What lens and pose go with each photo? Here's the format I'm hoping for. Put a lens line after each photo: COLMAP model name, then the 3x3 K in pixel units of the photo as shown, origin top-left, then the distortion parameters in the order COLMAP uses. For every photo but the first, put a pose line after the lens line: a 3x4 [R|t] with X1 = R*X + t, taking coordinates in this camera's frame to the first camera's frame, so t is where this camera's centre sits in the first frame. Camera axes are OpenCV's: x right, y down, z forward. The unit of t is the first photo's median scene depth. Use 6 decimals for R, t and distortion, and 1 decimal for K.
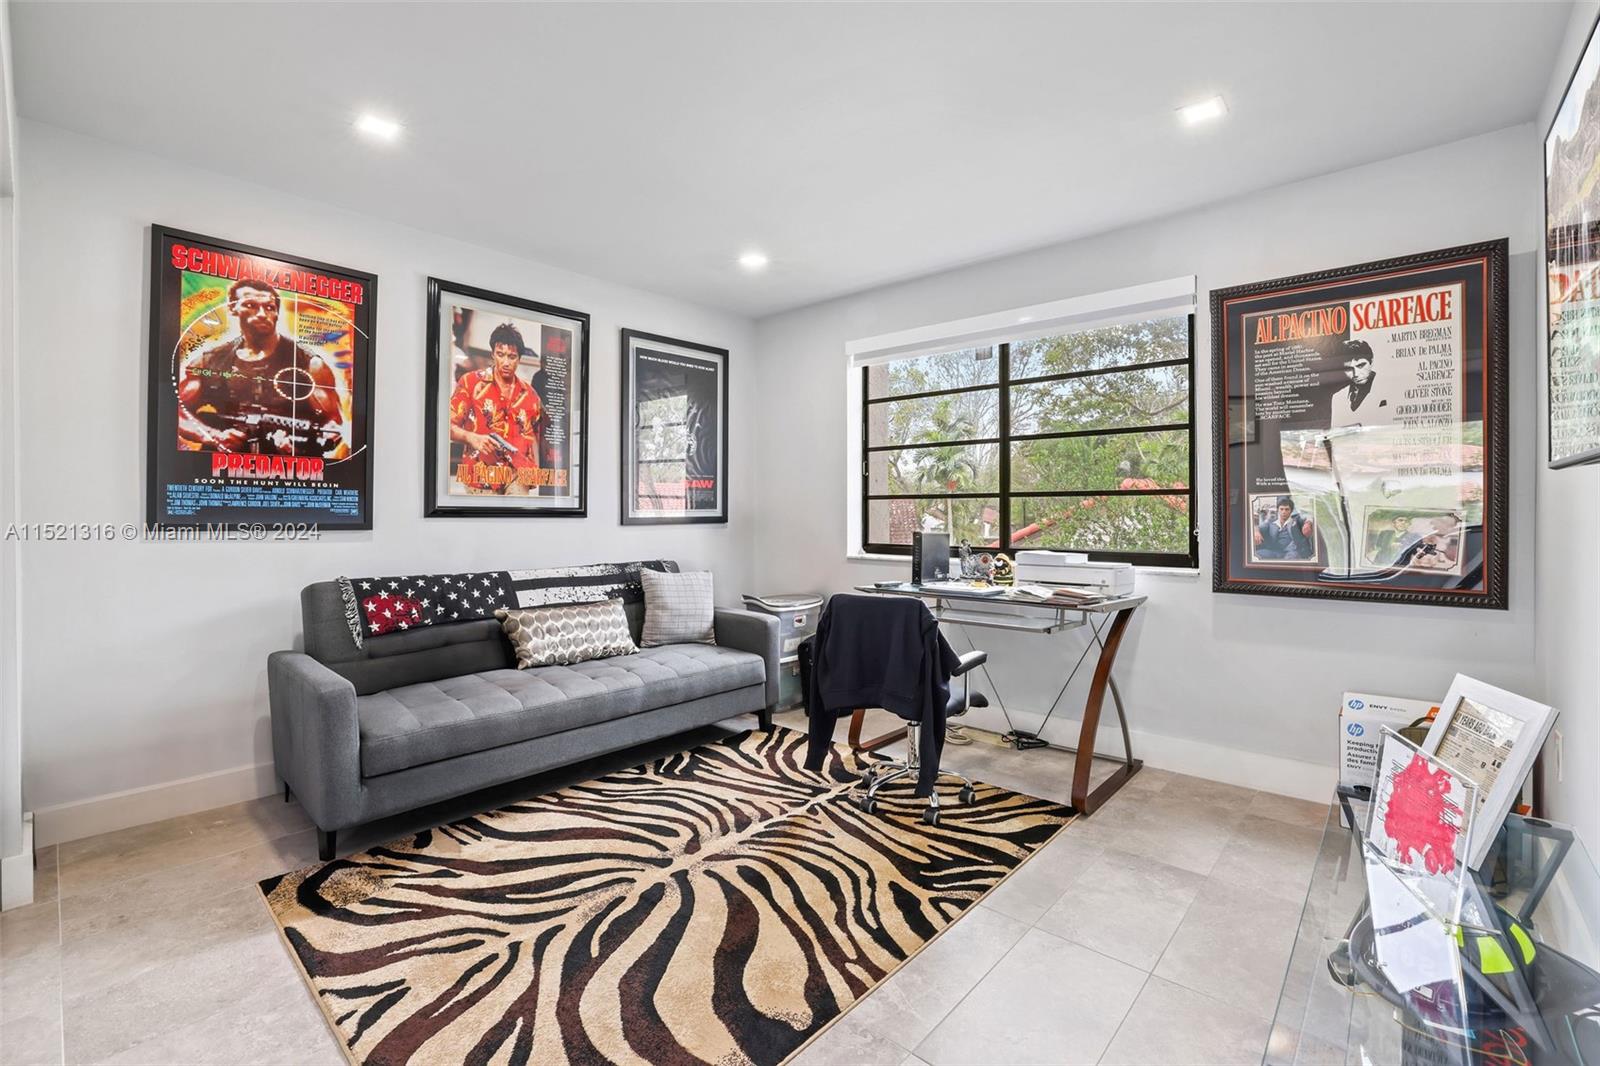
lens RADIAL K [[690.7, 0, 797.1], [0, 690.7, 514.7], [0, 0, 1]] dist [-0.036948, 0.001152]
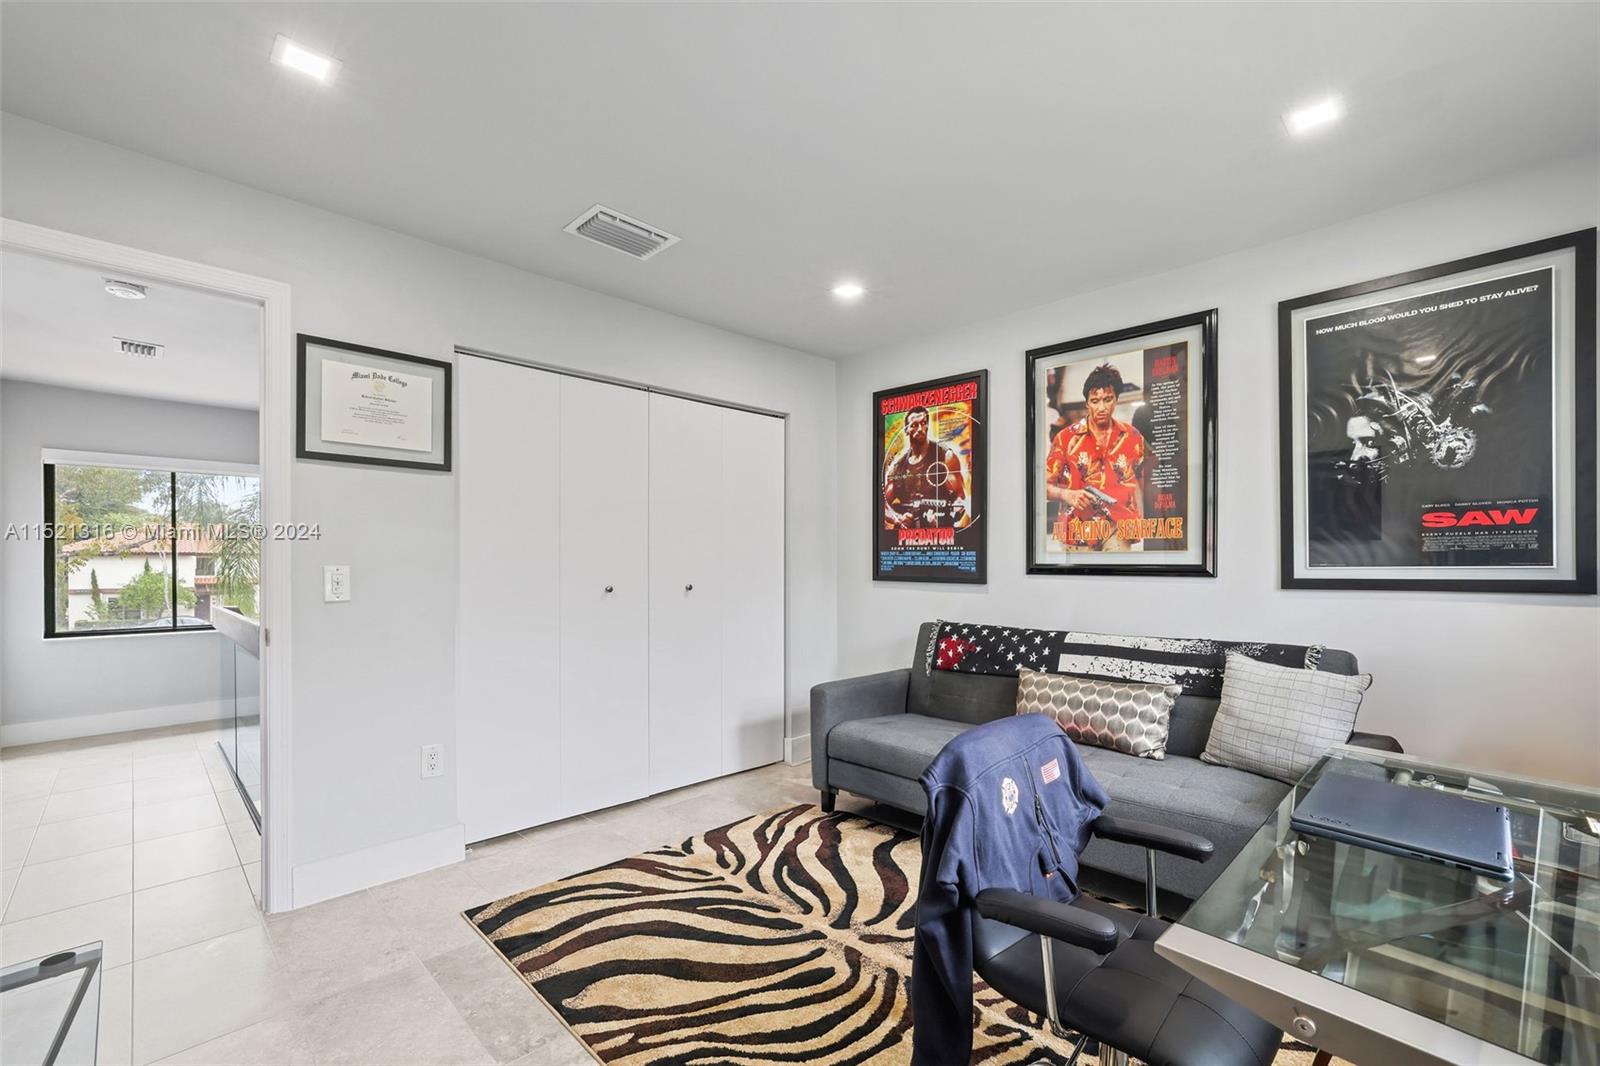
lens RADIAL K [[683.6, 0, 795.5], [0, 683.6, 568.9], [0, 0, 1]] dist [-0.037899, 0.012575]
pose [[-0.050111, 0.003464, -0.998738, 0.616214], [-0.004643, 0.999982, 0.003701, -0.007910], [0.998733, 0.004823, -0.050094, 0.770155]]
